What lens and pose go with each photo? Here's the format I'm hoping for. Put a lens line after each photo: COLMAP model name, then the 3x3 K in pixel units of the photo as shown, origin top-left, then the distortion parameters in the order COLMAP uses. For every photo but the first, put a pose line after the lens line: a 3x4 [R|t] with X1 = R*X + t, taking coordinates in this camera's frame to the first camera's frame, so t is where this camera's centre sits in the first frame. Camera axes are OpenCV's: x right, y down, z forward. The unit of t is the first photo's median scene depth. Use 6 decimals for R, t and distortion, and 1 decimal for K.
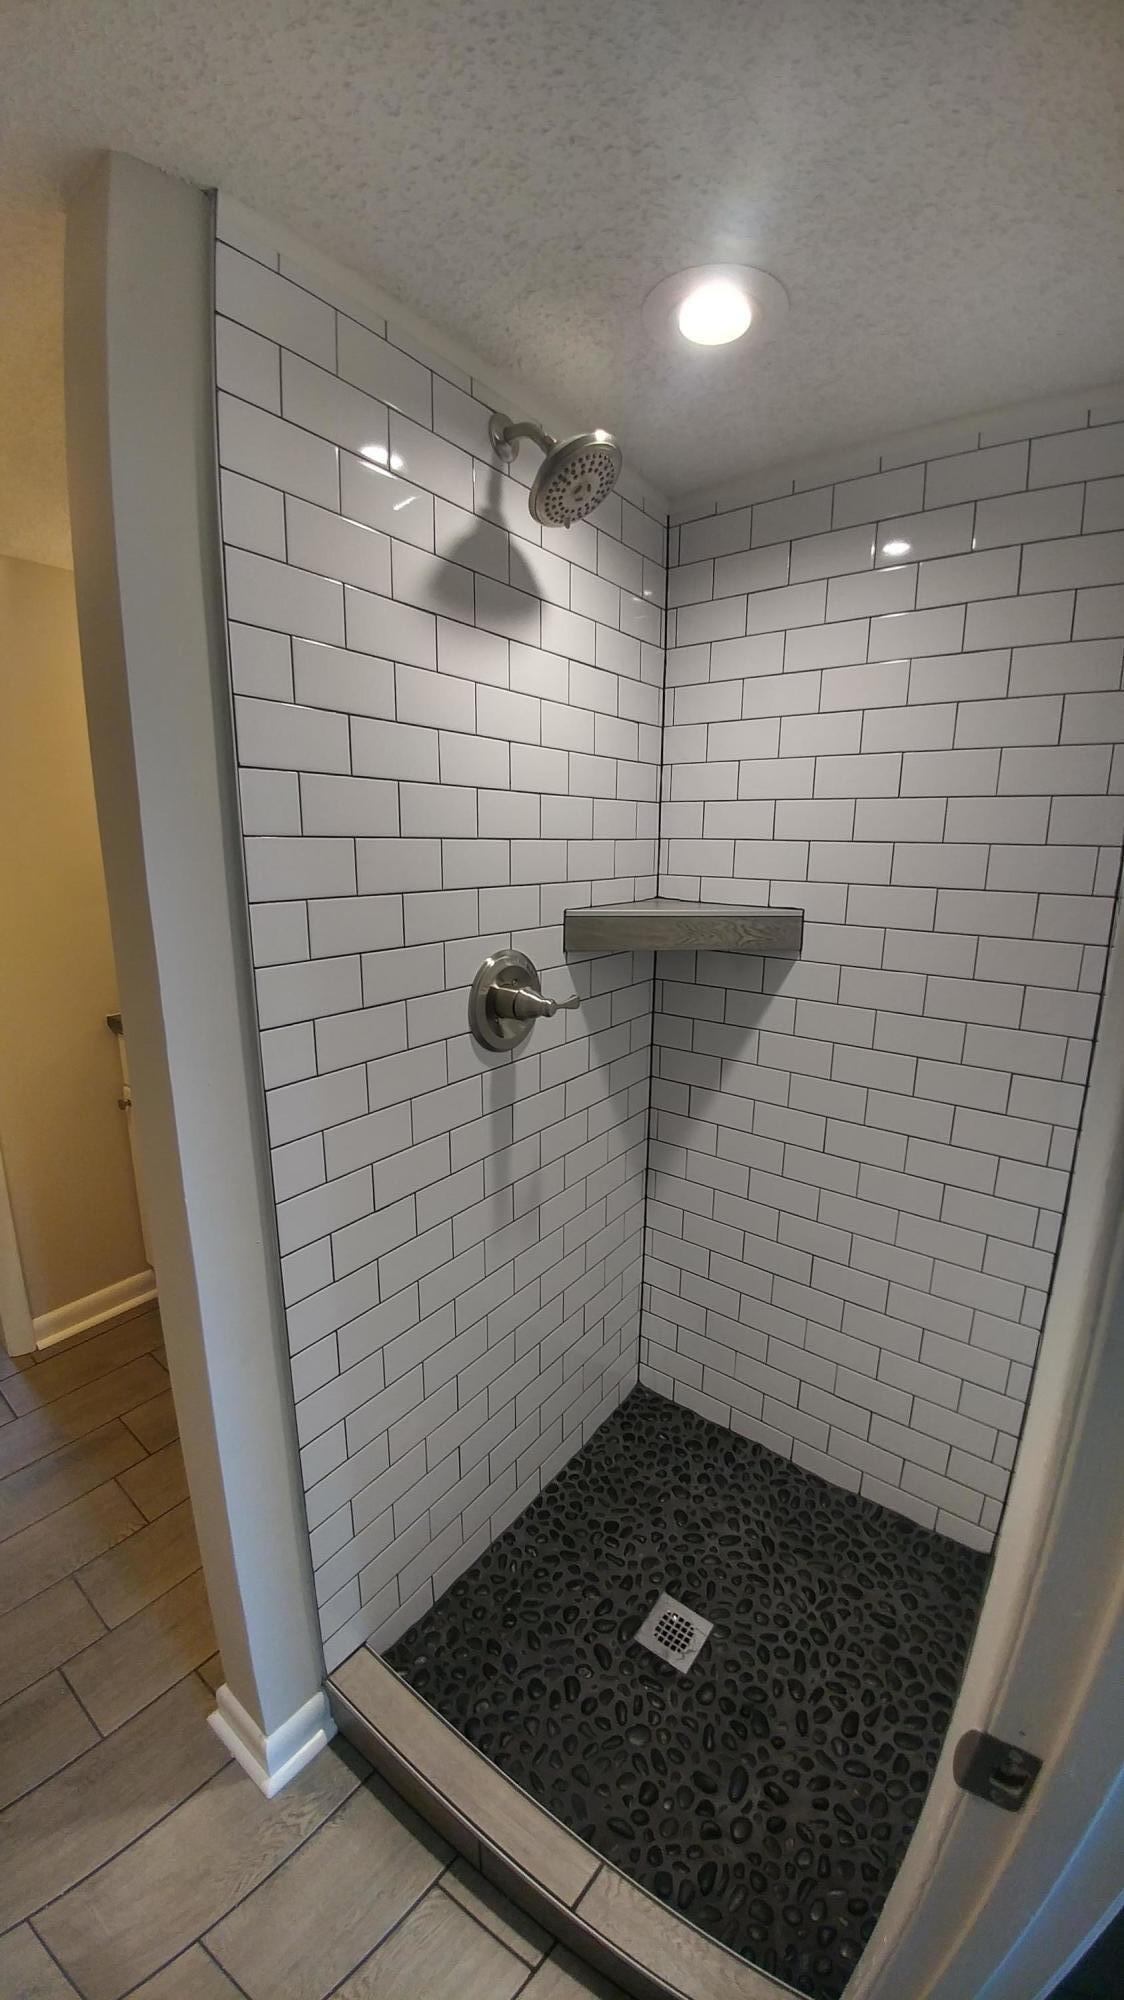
lens RADIAL K [[720.3, 0, 558.8], [0, 720.3, 998.2], [0, 0, 1]] dist [-0.038282, -0.005583]
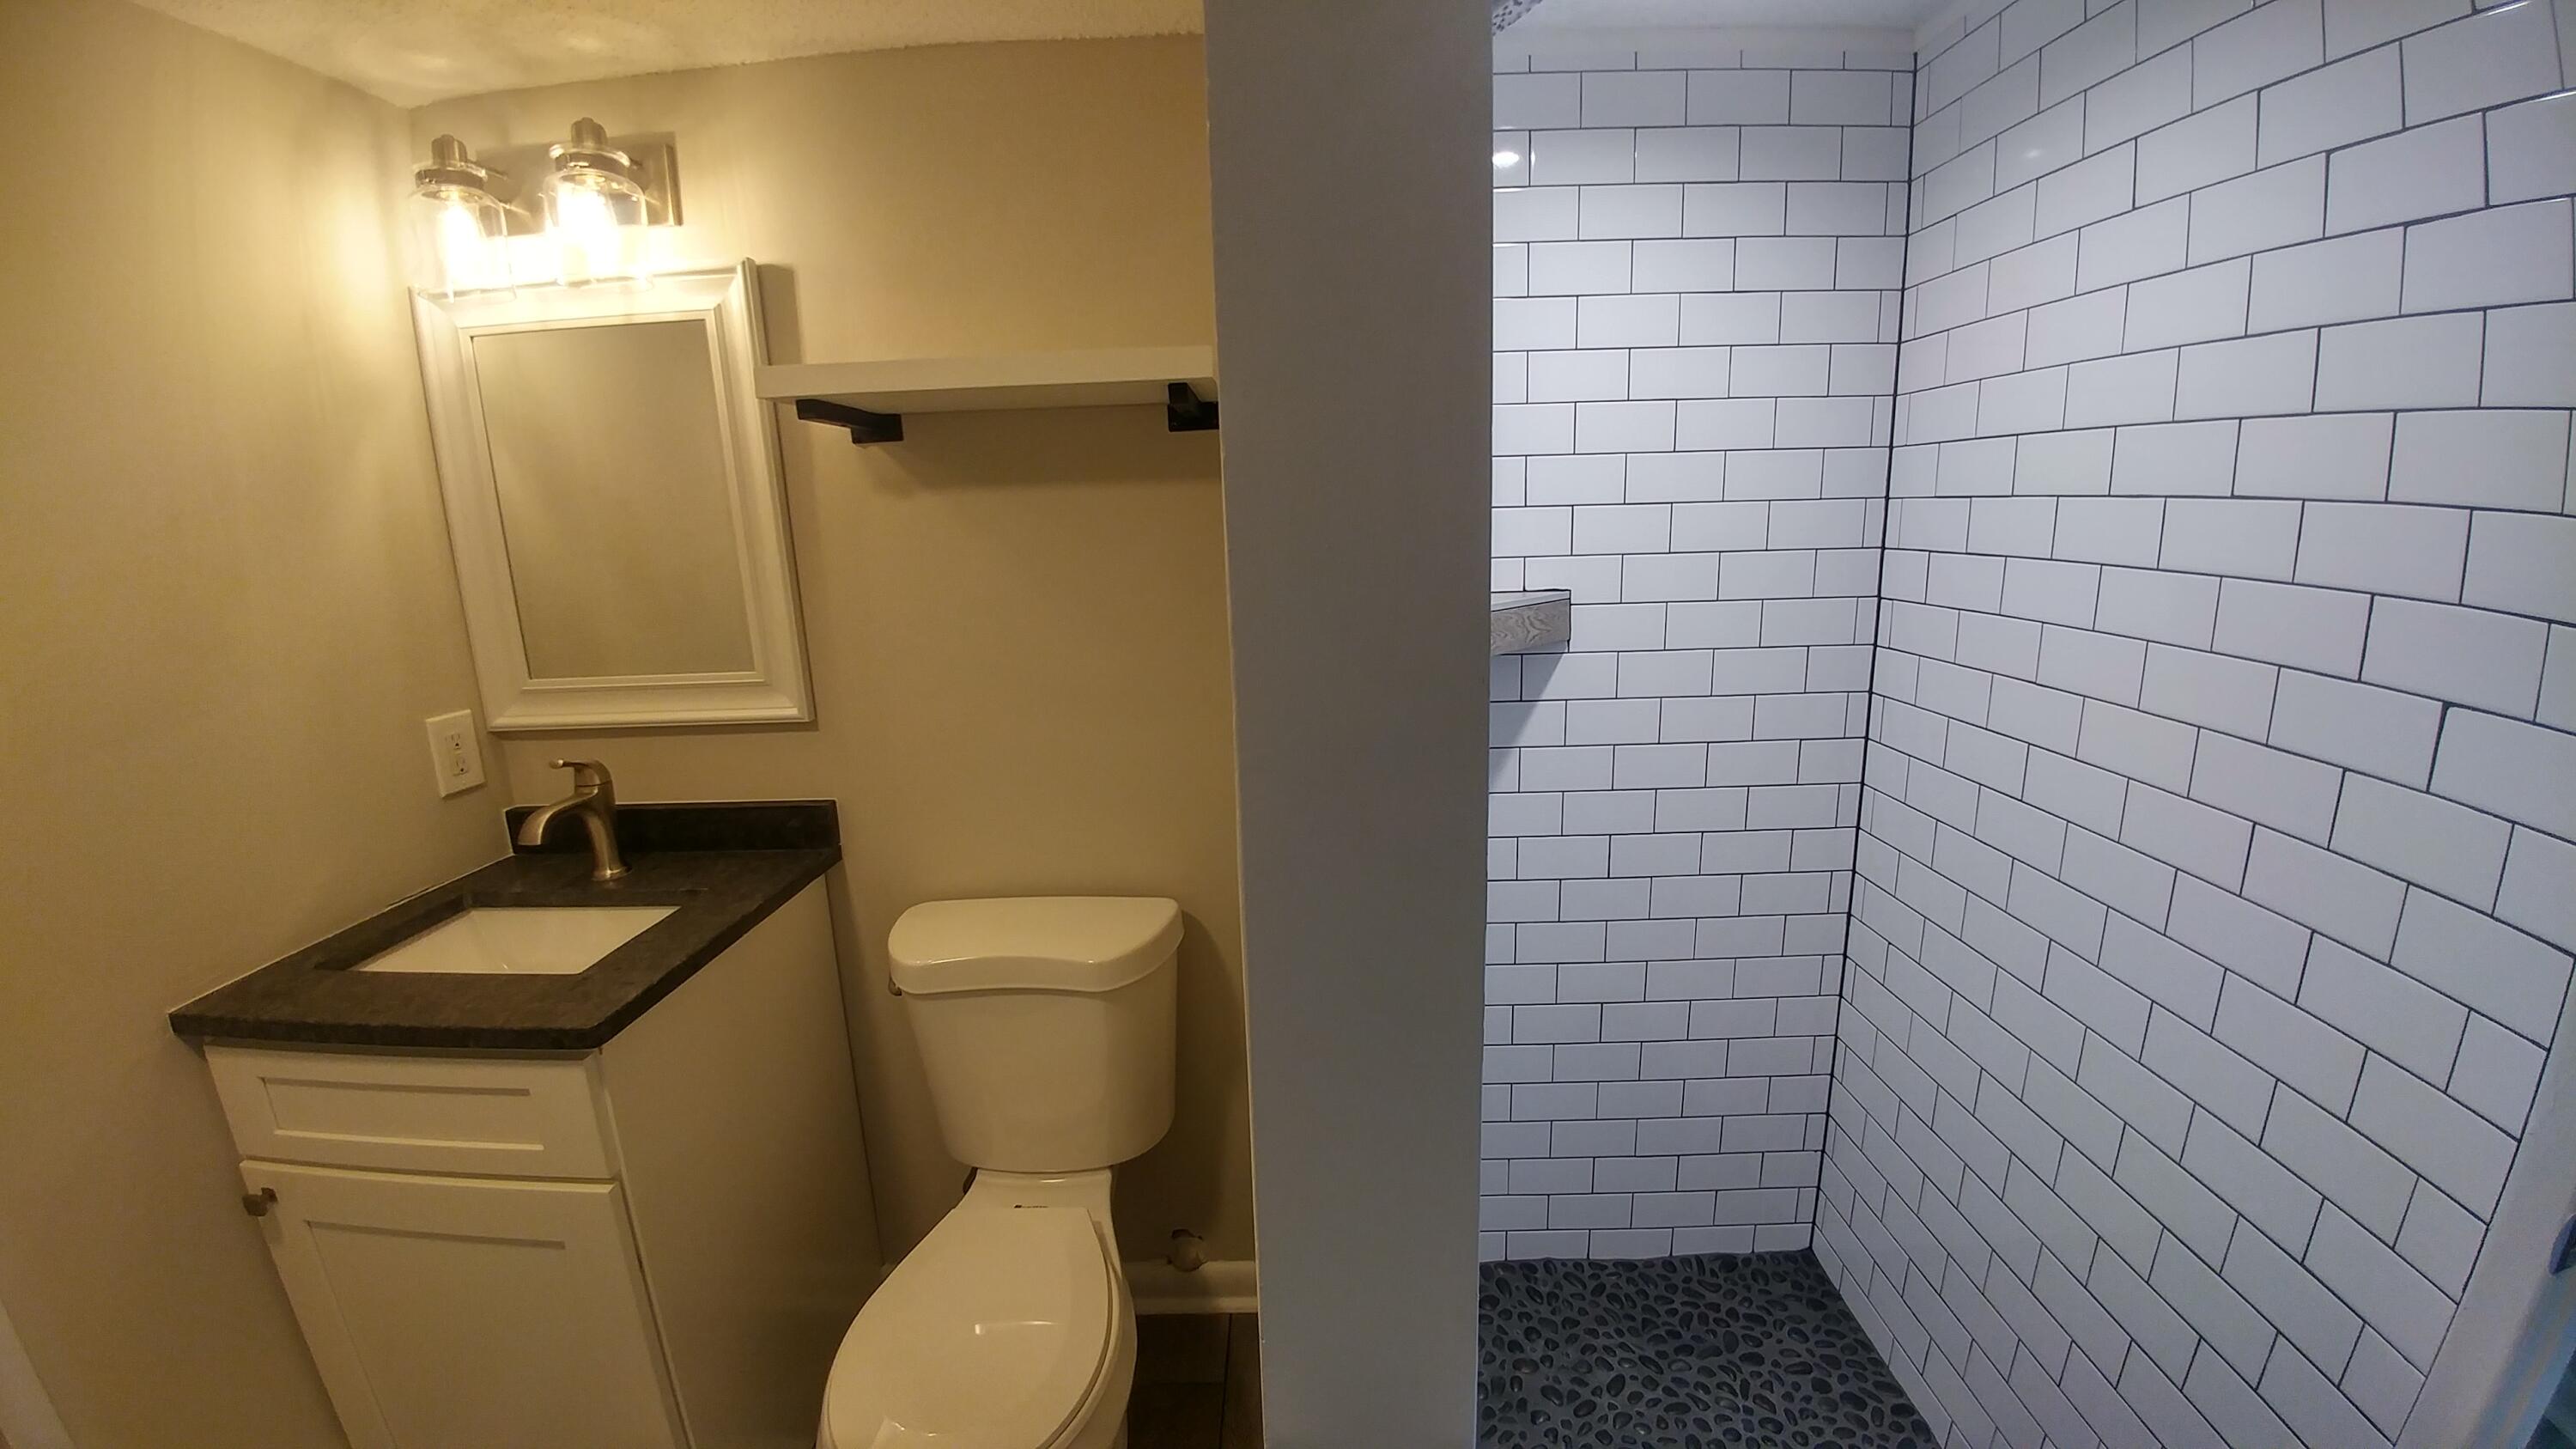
lens RADIAL K [[927.9, 0, 1281.5], [0, 927.9, 710.5], [0, 0, 1]] dist [-0.038282, -0.005583]
pose [[0.809644, -0.155289, 0.566005, -0.547406], [0.168187, 0.985306, 0.029746, -0.076718], [-0.562308, 0.071111, 0.823865, 0.334428]]
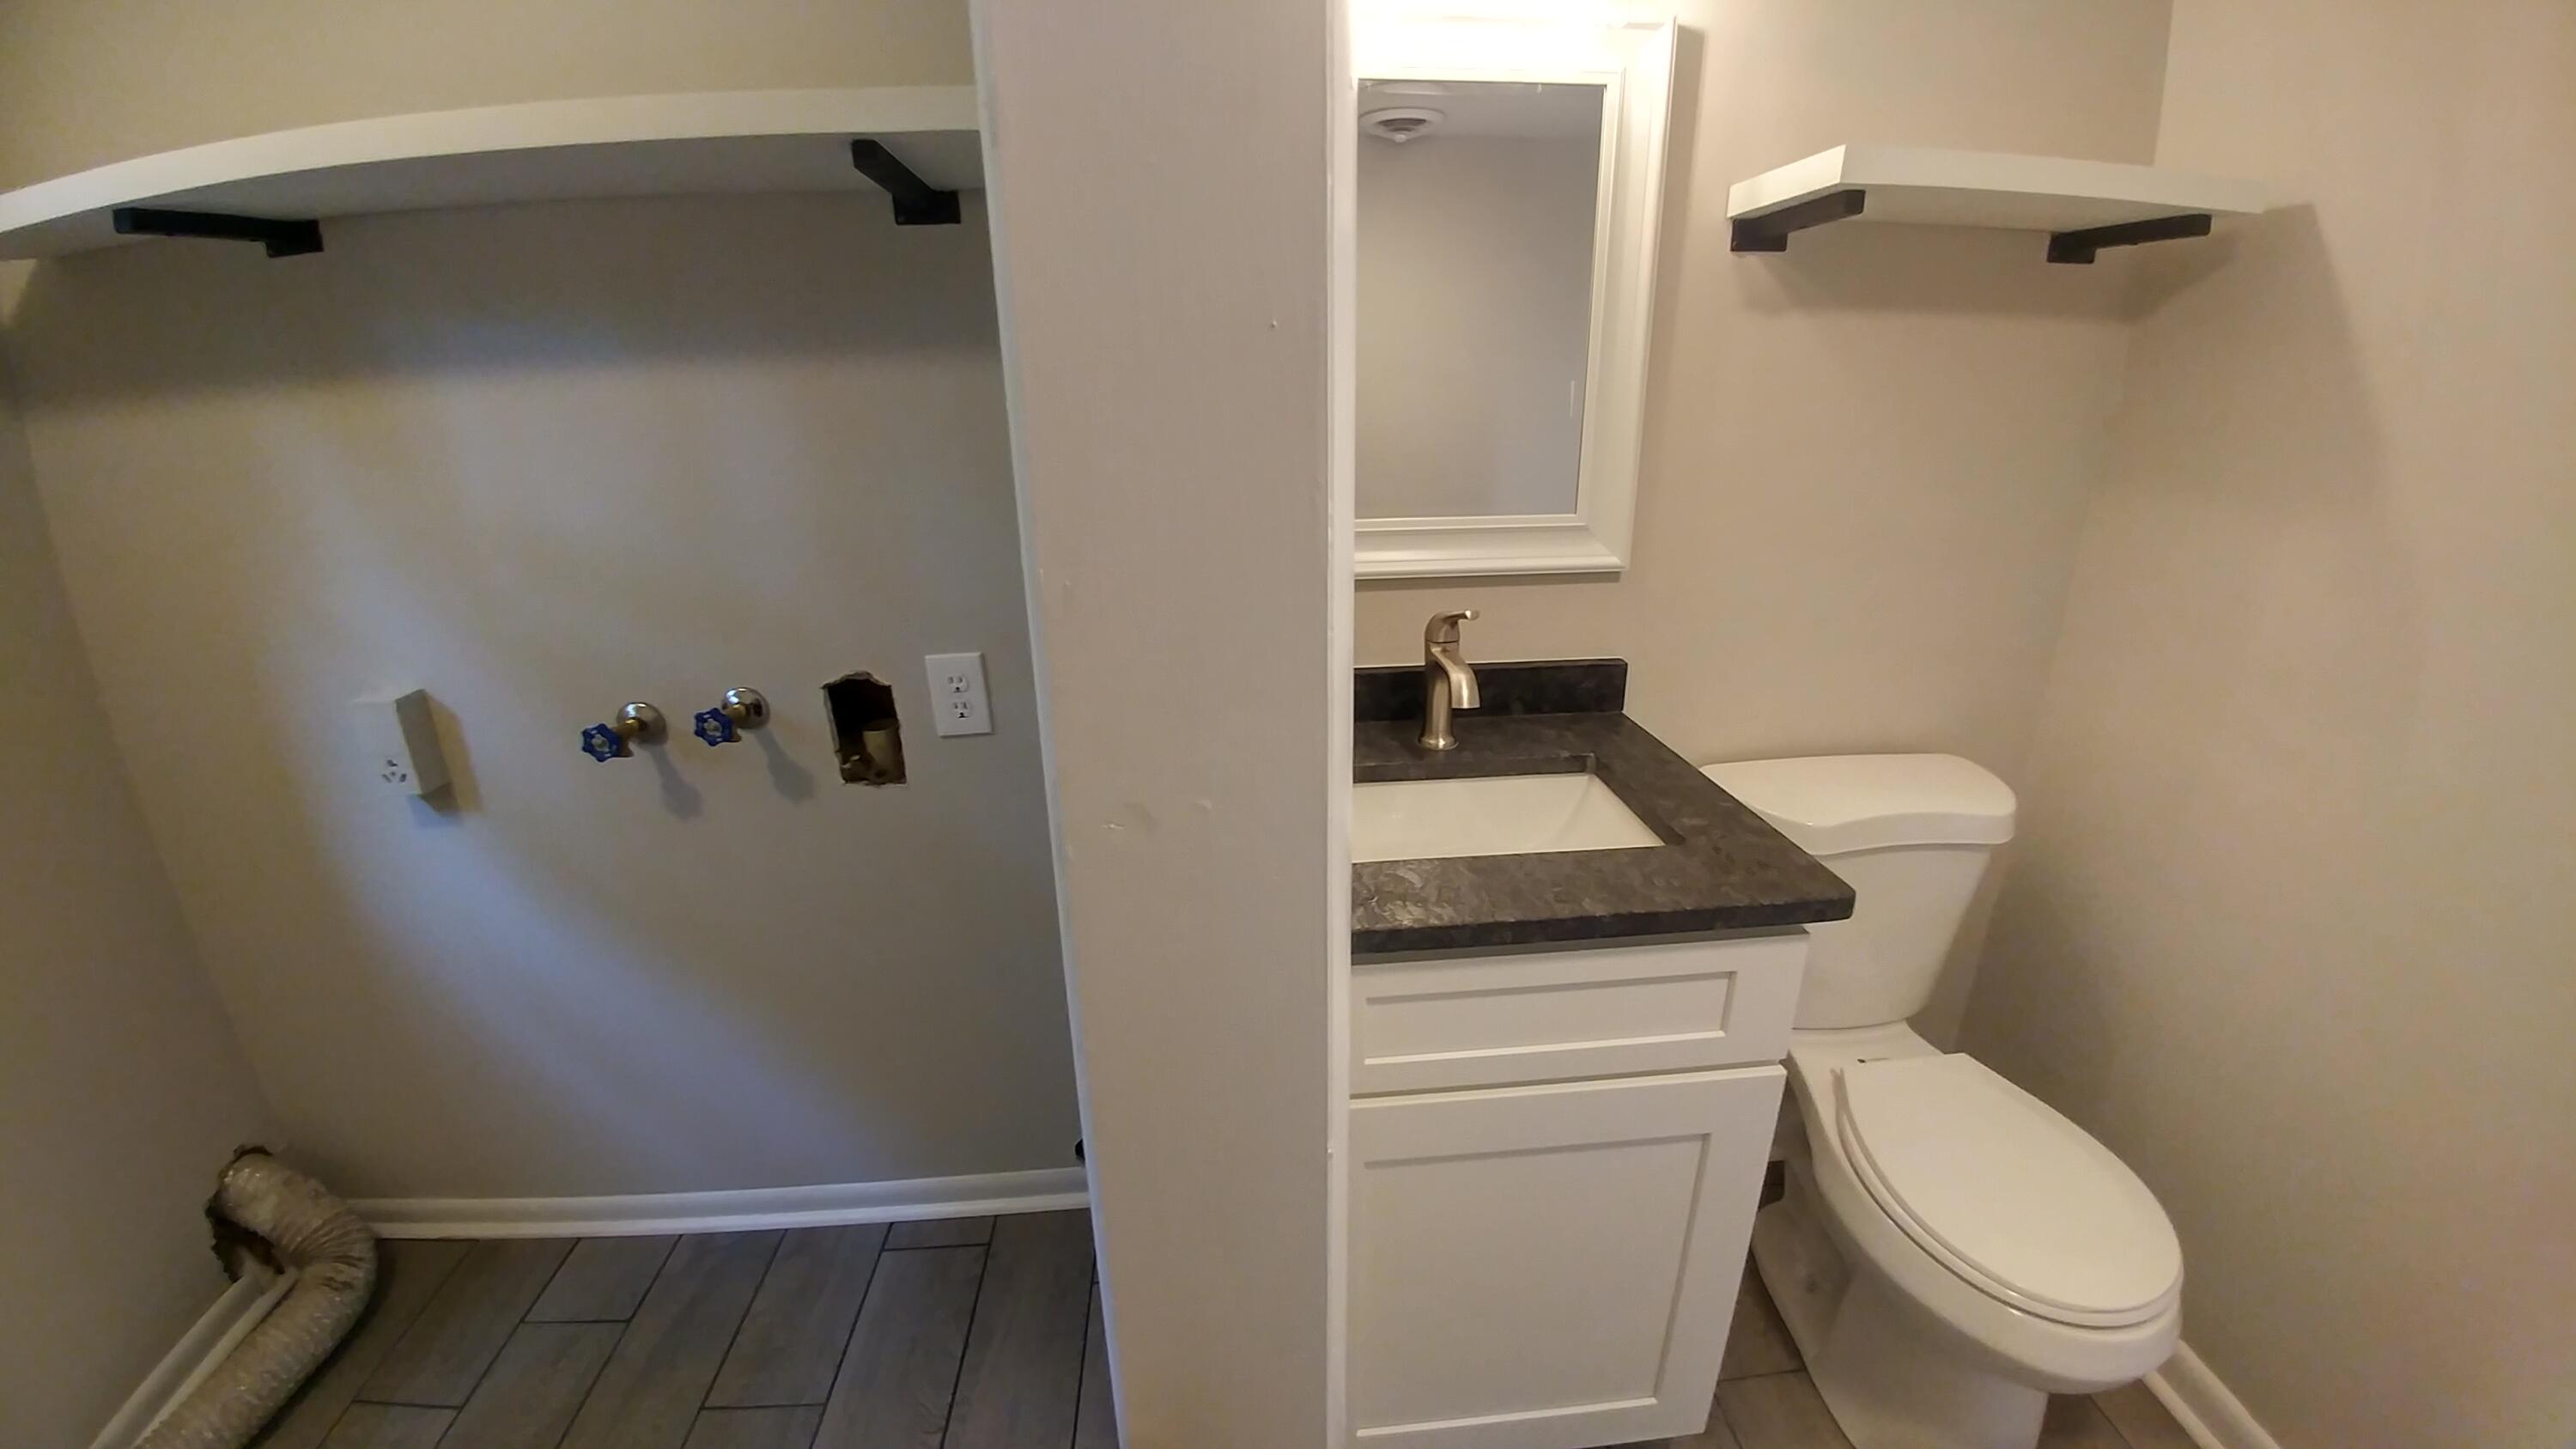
lens RADIAL K [[927.9, 0, 1304.6], [0, 927.9, 710.4], [0, 0, 1]] dist [-0.038282, -0.005583]
pose [[0.752345, -0.238537, 0.614067, -1.342616], [0.172391, 0.970948, 0.165958, -0.213501], [-0.635814, -0.018998, 0.771609, 1.049239]]
